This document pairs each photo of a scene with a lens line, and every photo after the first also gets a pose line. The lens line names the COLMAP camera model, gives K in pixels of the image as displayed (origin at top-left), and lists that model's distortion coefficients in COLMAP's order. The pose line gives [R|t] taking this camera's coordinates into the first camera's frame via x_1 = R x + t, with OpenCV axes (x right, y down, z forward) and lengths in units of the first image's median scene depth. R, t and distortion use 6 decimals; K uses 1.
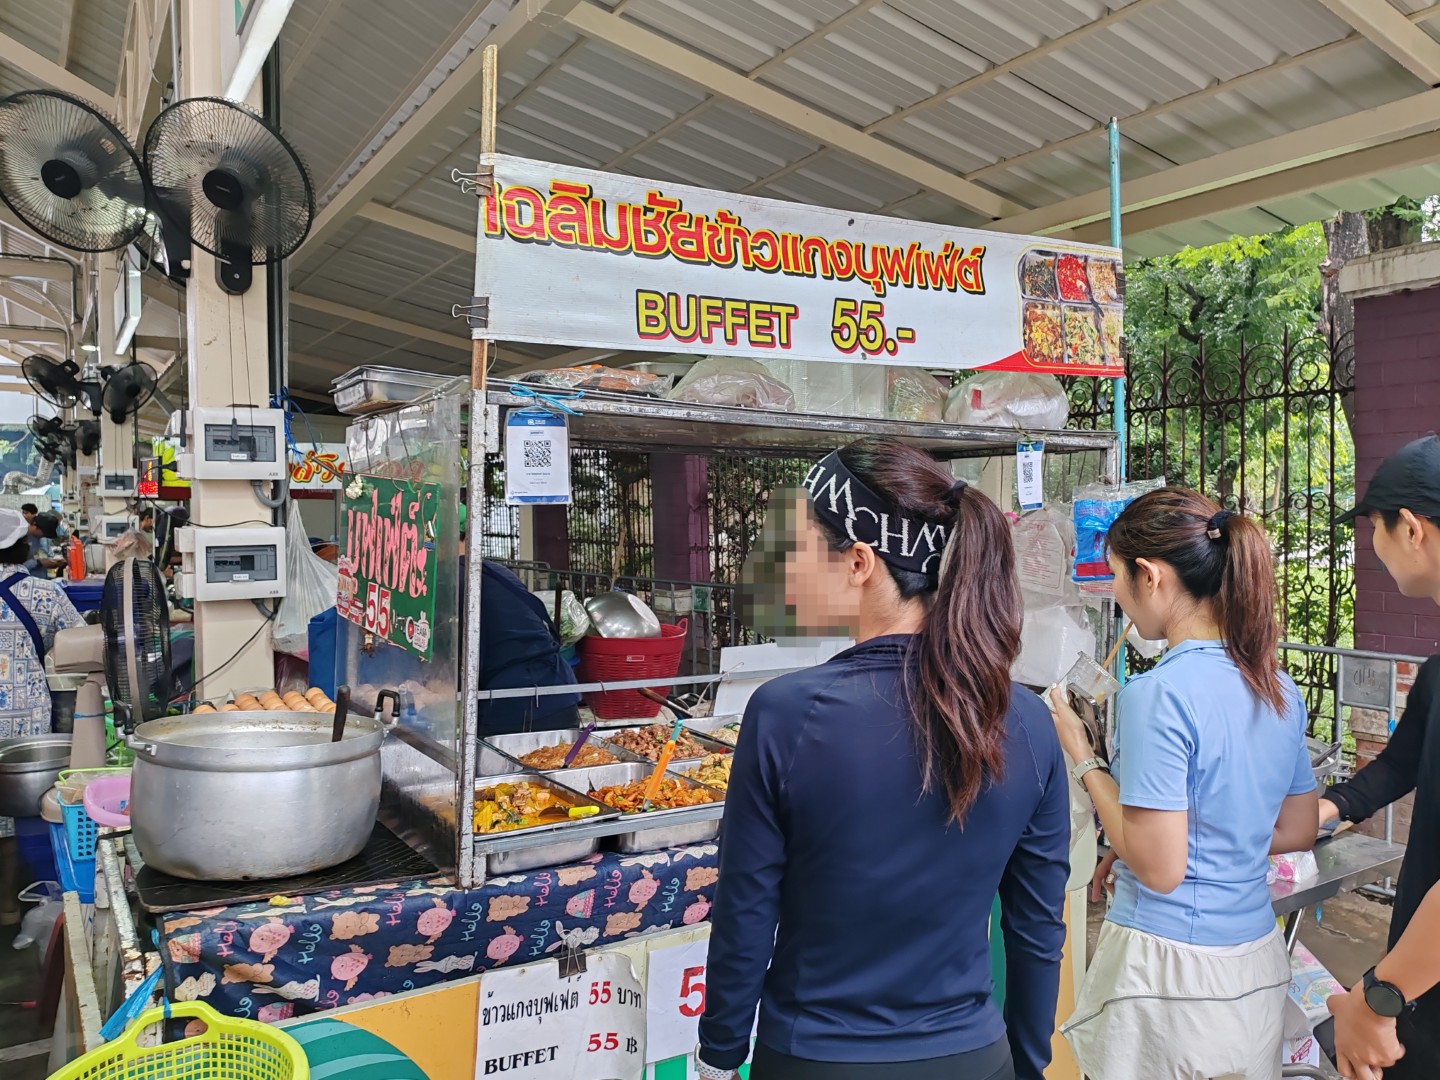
lens RADIAL K [[1111.5, 0, 719.2], [0, 1111.5, 539.9], [0, 0, 1]] dist [0.043638, -0.048693]
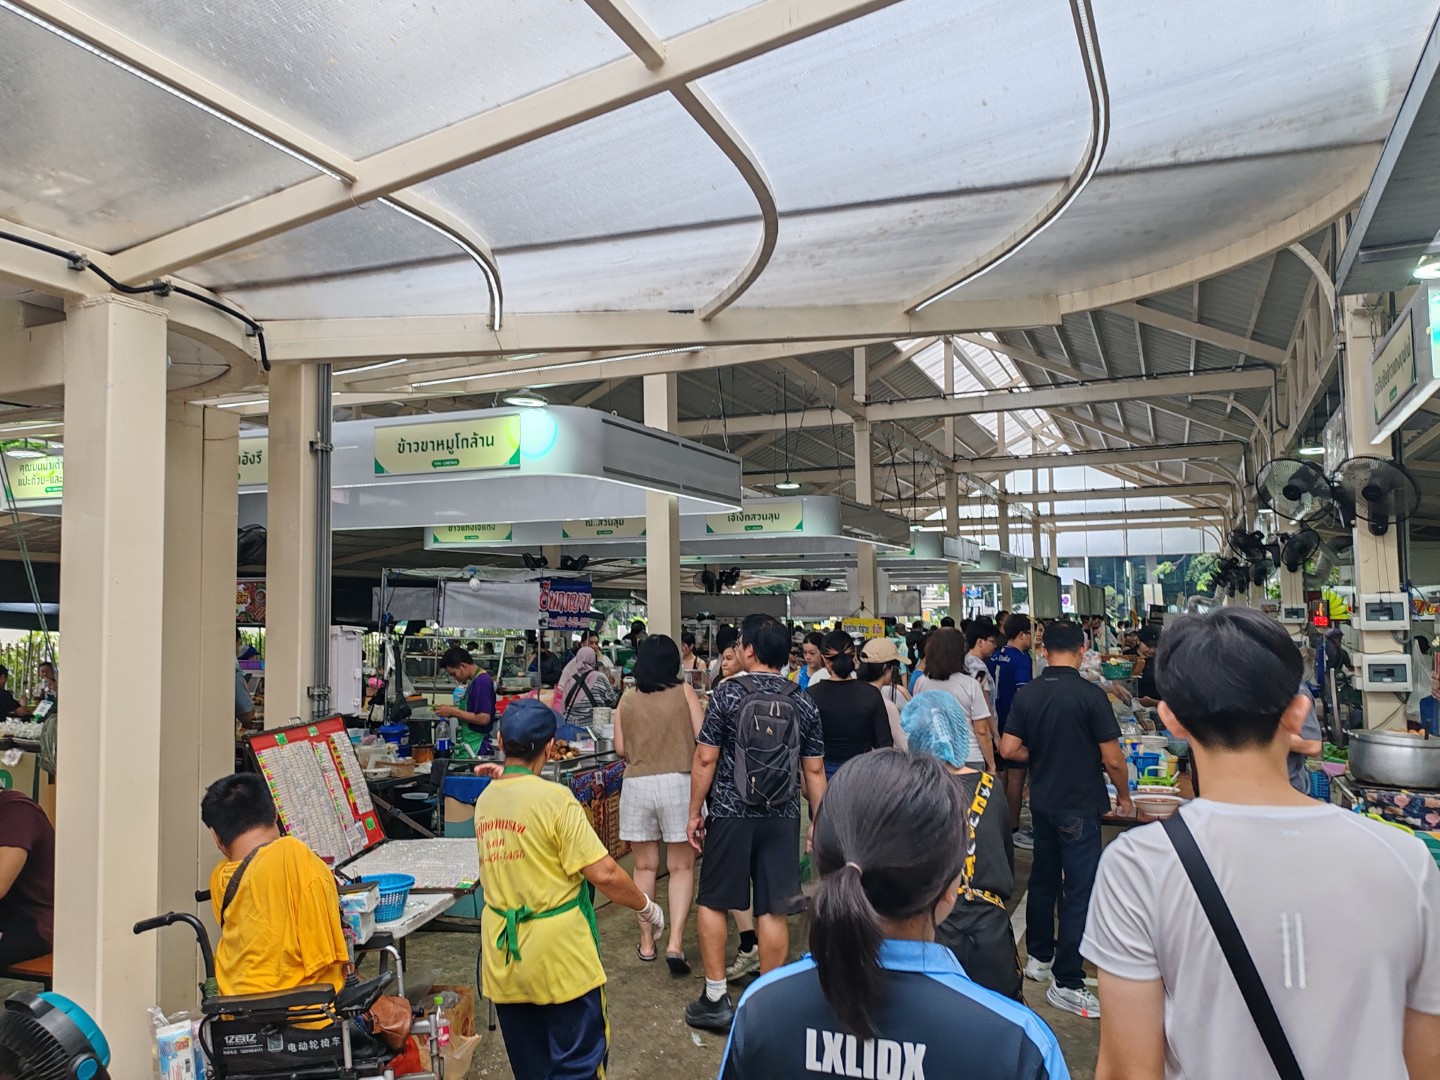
lens RADIAL K [[1111.5, 0, 715.2], [0, 1111.5, 541.6], [0, 0, 1]] dist [0.043638, -0.048693]
pose [[0.587996, -0.058413, -0.806752, 0.477985], [-0.017590, 0.996230, -0.084952, -0.020690], [0.808672, 0.064142, 0.584752, -1.111566]]
